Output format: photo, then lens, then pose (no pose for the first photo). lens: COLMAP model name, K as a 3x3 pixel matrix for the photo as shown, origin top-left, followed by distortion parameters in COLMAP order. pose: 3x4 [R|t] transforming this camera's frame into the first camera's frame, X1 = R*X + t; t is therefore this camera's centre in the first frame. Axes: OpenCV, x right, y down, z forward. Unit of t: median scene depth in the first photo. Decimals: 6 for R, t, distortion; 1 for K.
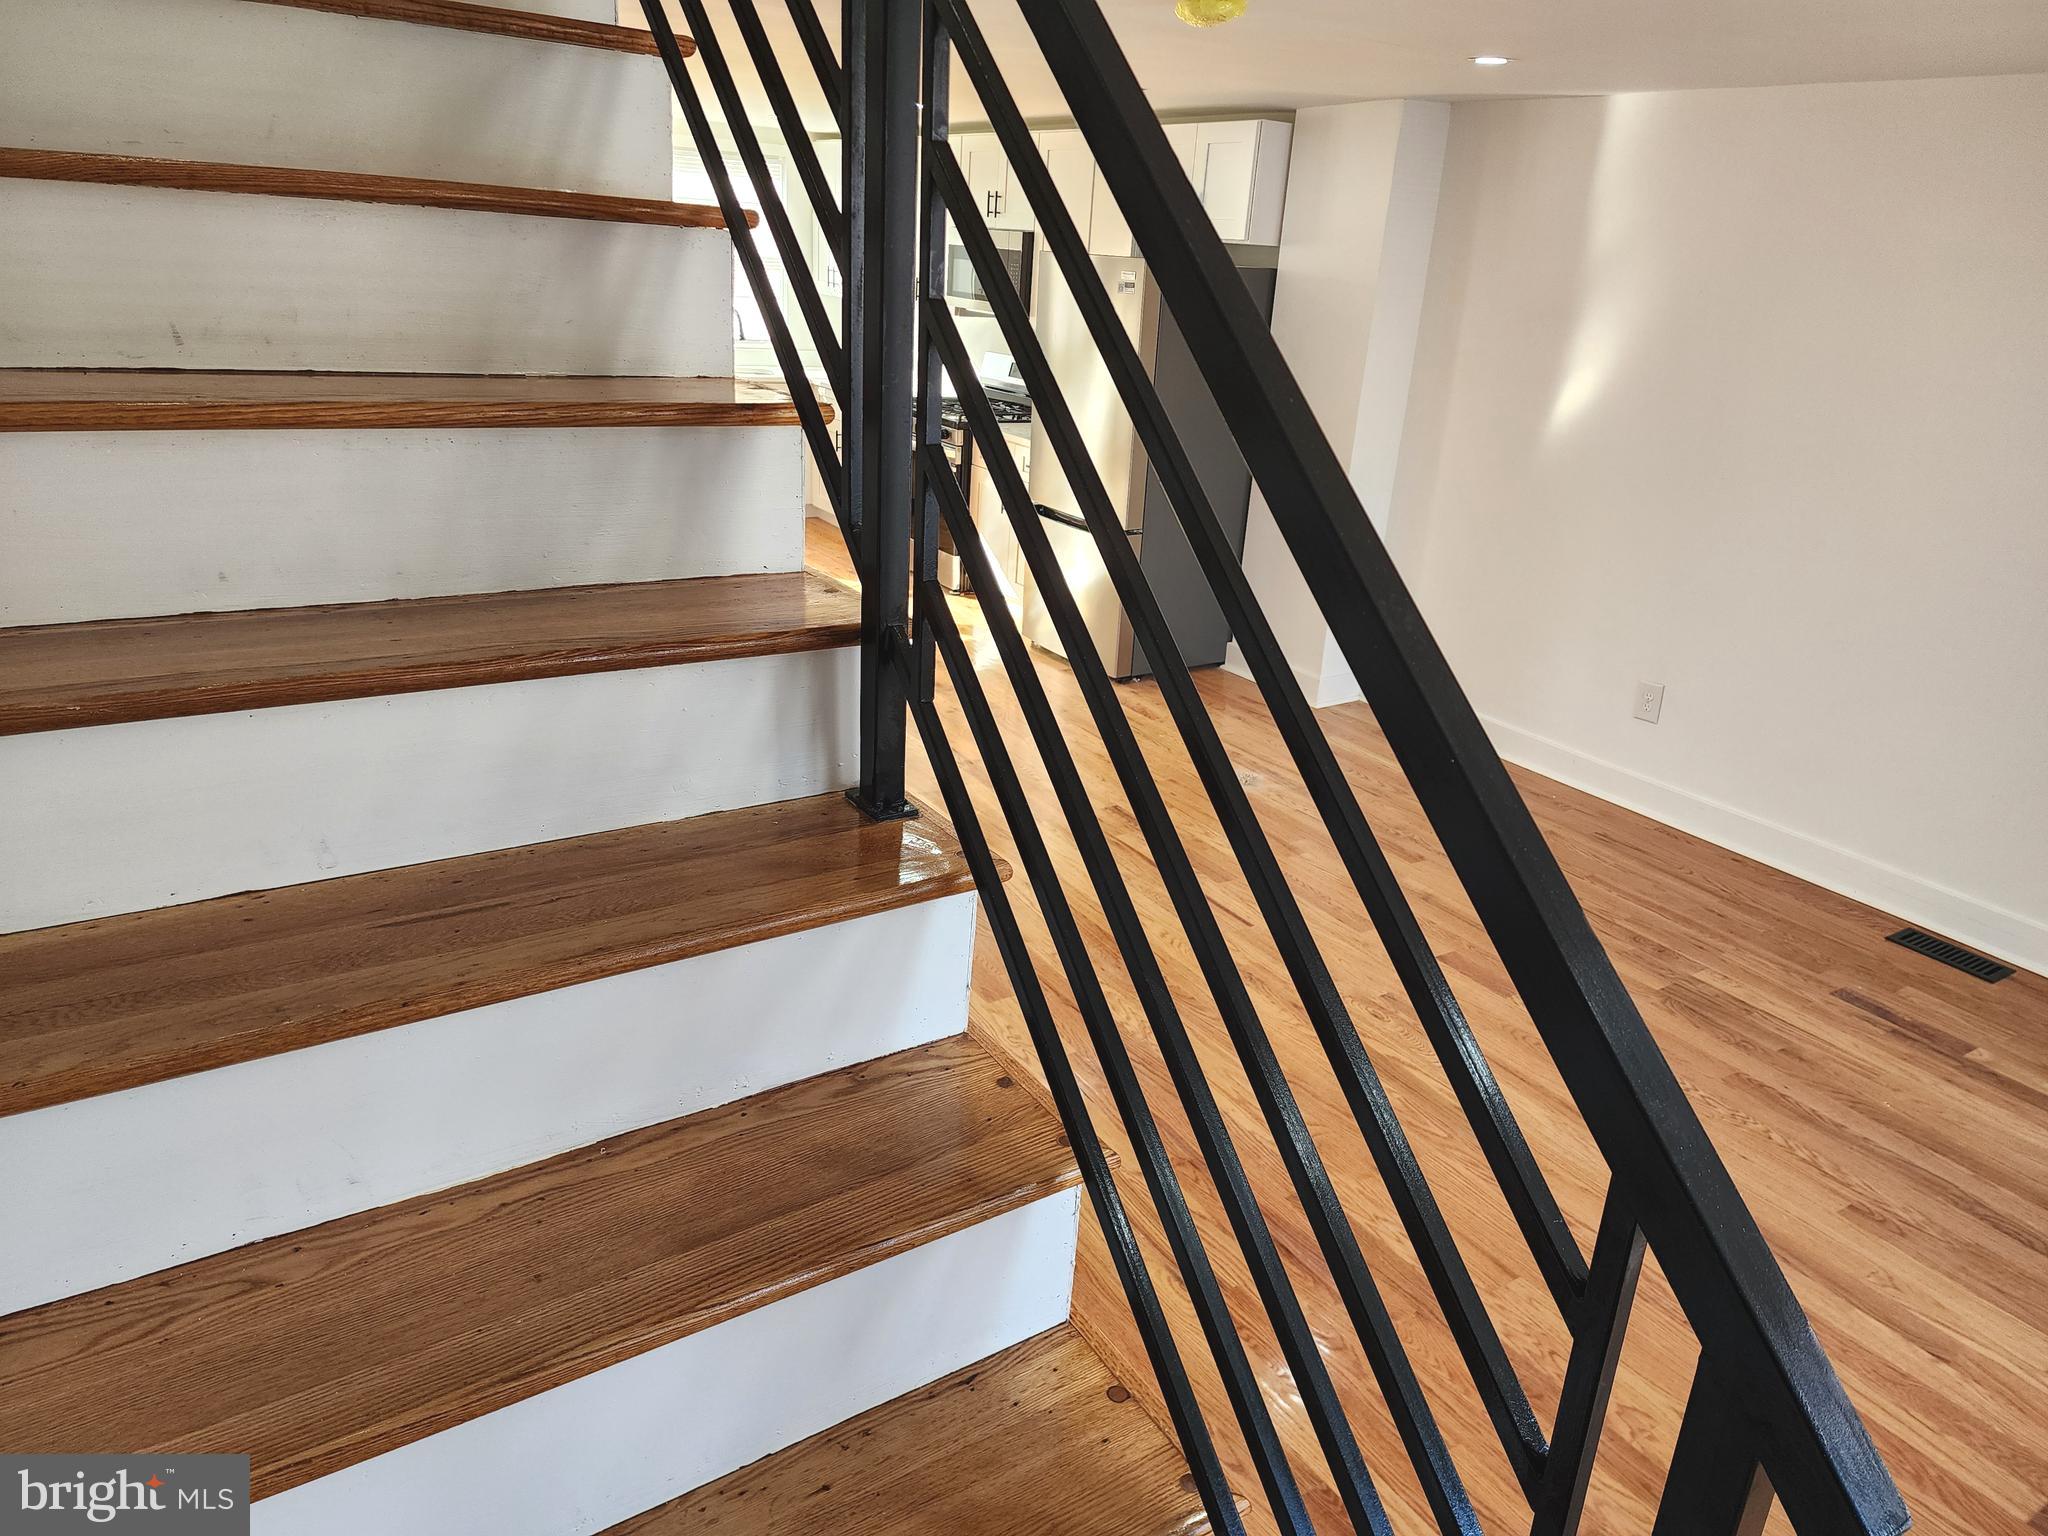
lens RADIAL K [[1360.9, 0, 1021.8], [0, 1360.9, 747.9], [0, 0, 1]] dist [0.076121, -0.066382]
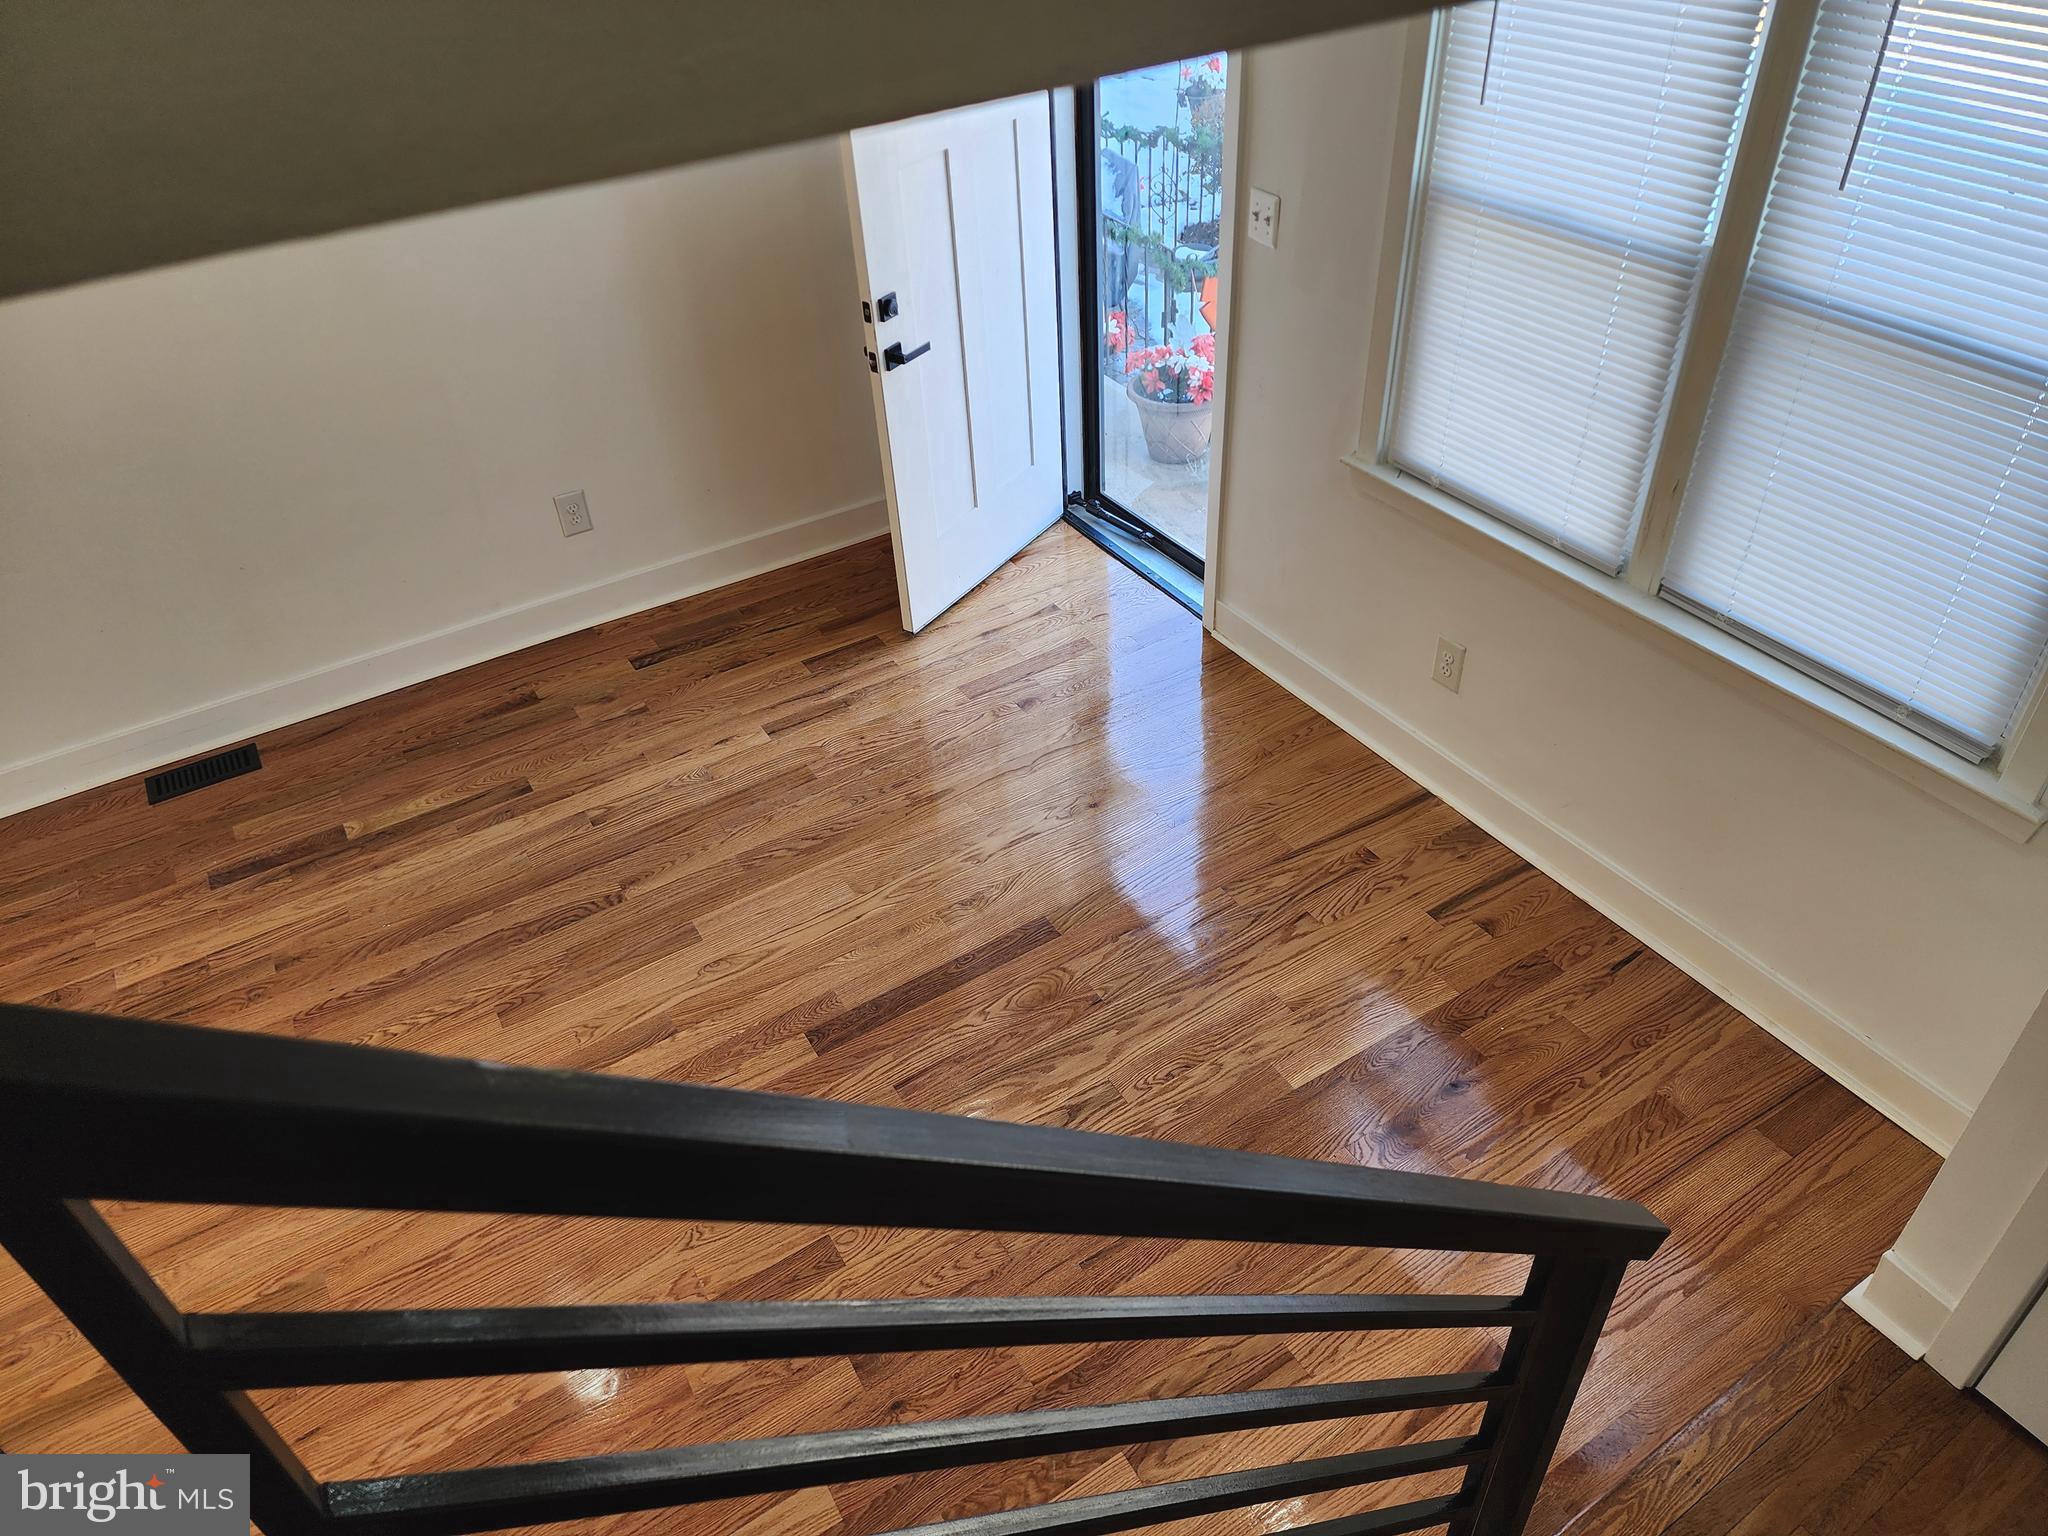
lens RADIAL K [[1360.9, 0, 1038.4], [0, 1360.9, 749.7], [0, 0, 1]] dist [0.076121, -0.066382]
pose [[0.005719, -0.660877, 0.750473, -0.079297], [0.391545, 0.692043, 0.606440, -0.266751], [-0.920141, 0.290376, 0.262721, 0.200699]]
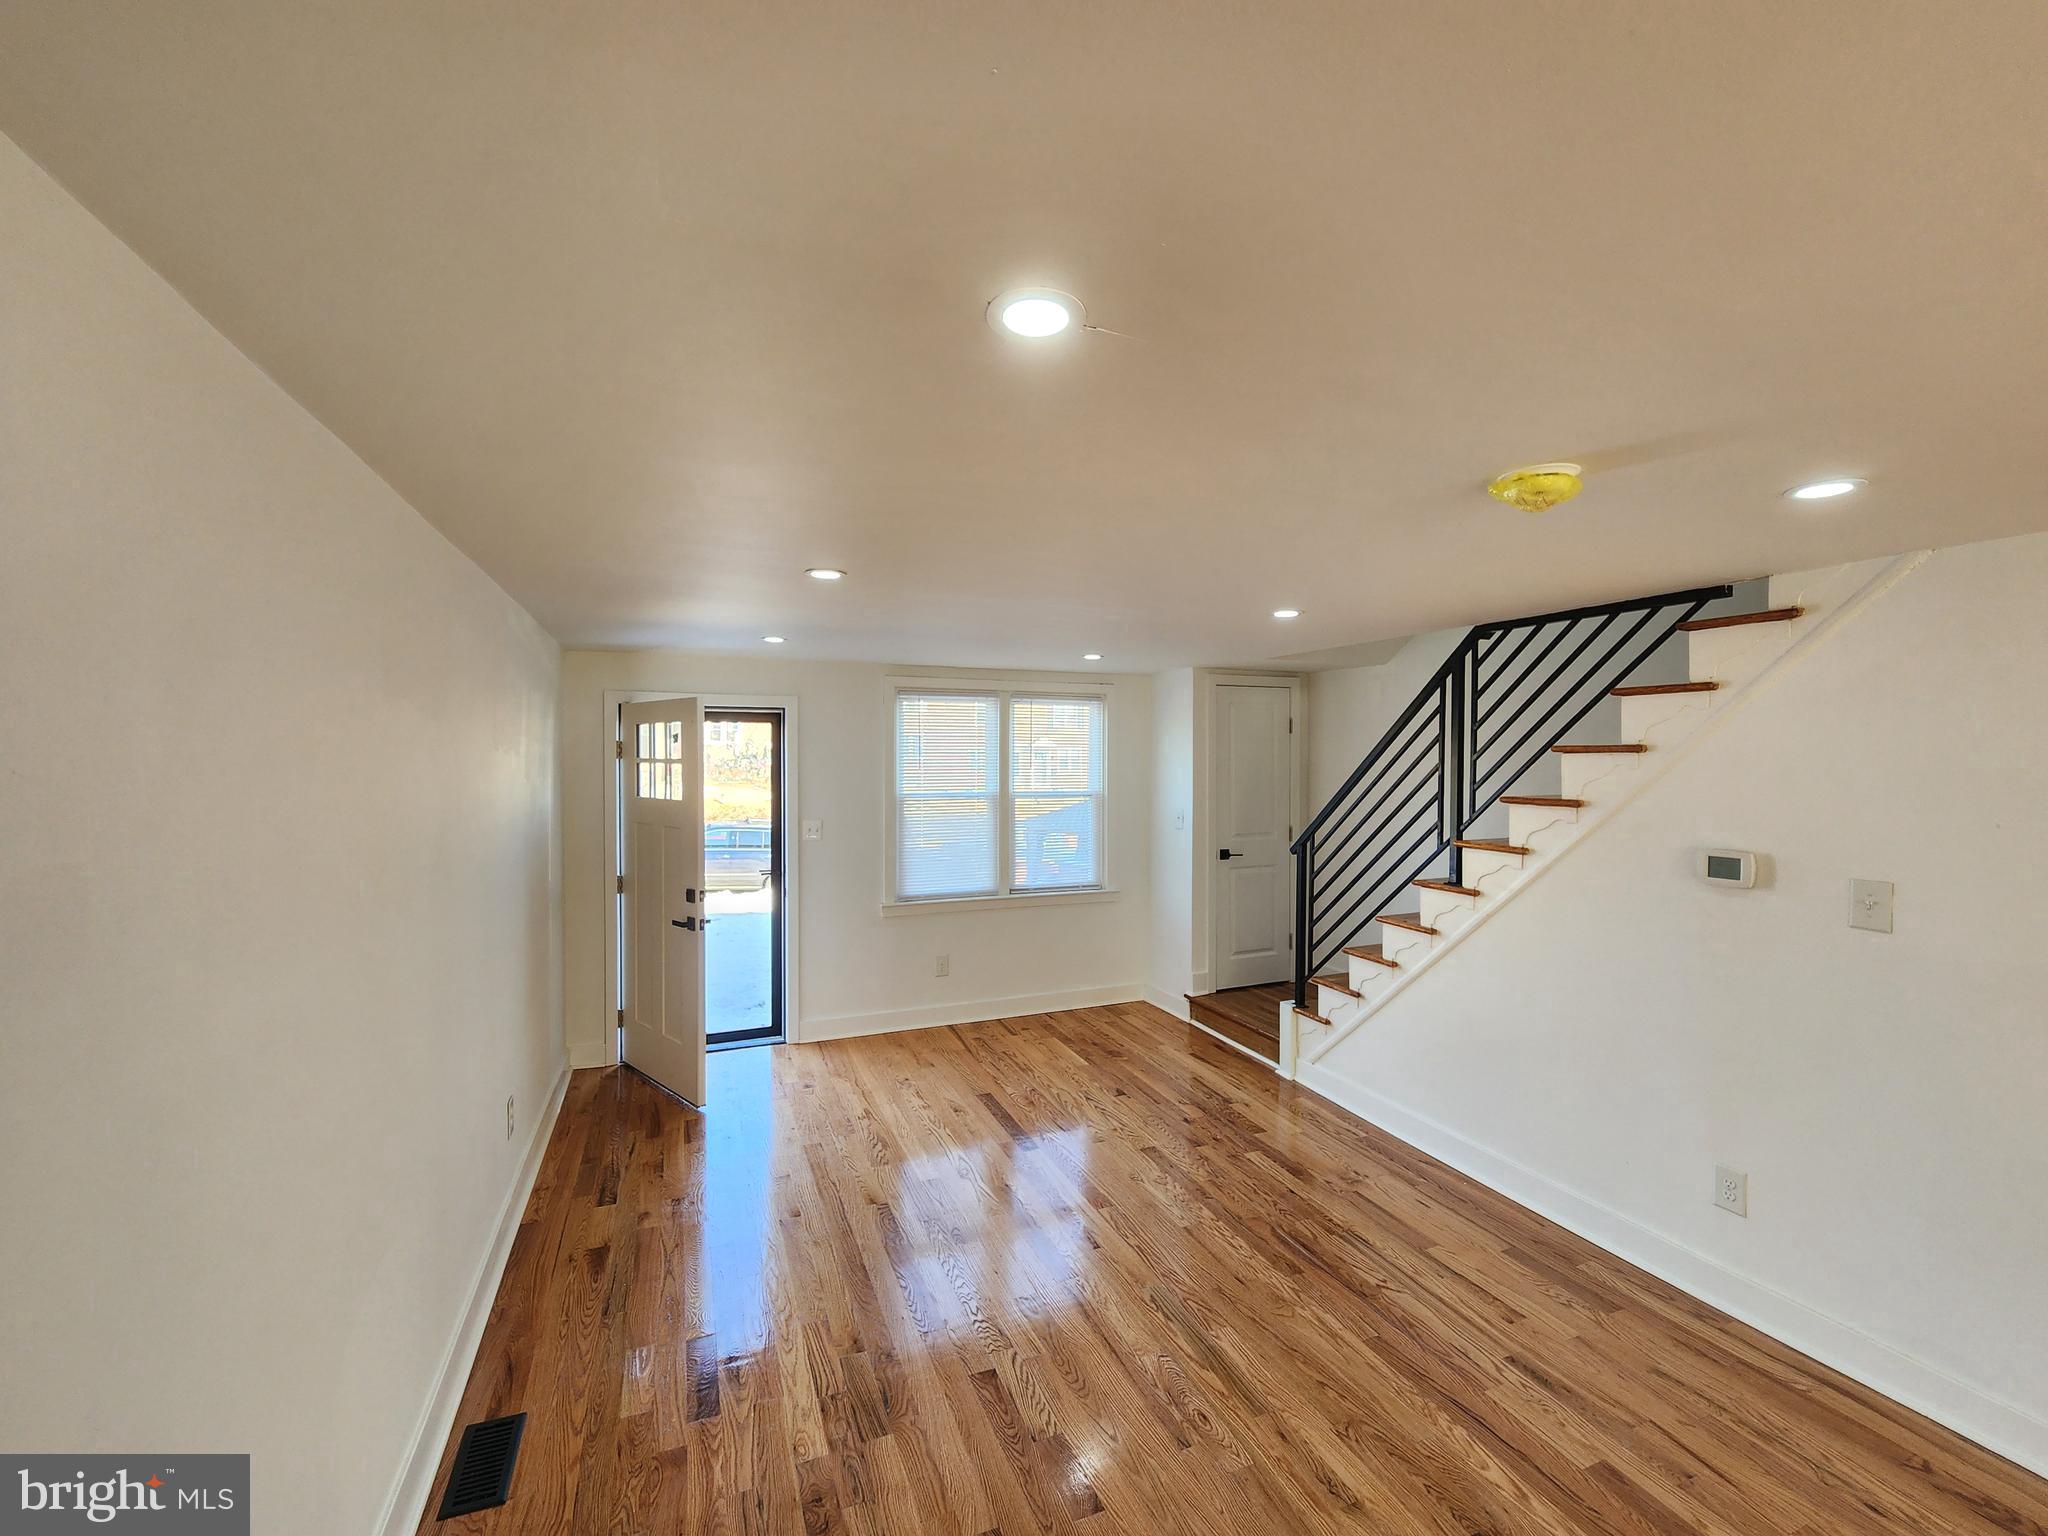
lens RADIAL K [[838.0, 0, 1016.9], [0, 838.0, 768.8], [0, 0, 1]] dist [-0.003409, 0.000512]
pose [[-0.981804, -0.063064, 0.179122, 0.314869], [0.007381, 0.929860, 0.367840, -0.501455], [-0.189756, 0.362469, -0.912474, 1.426296]]
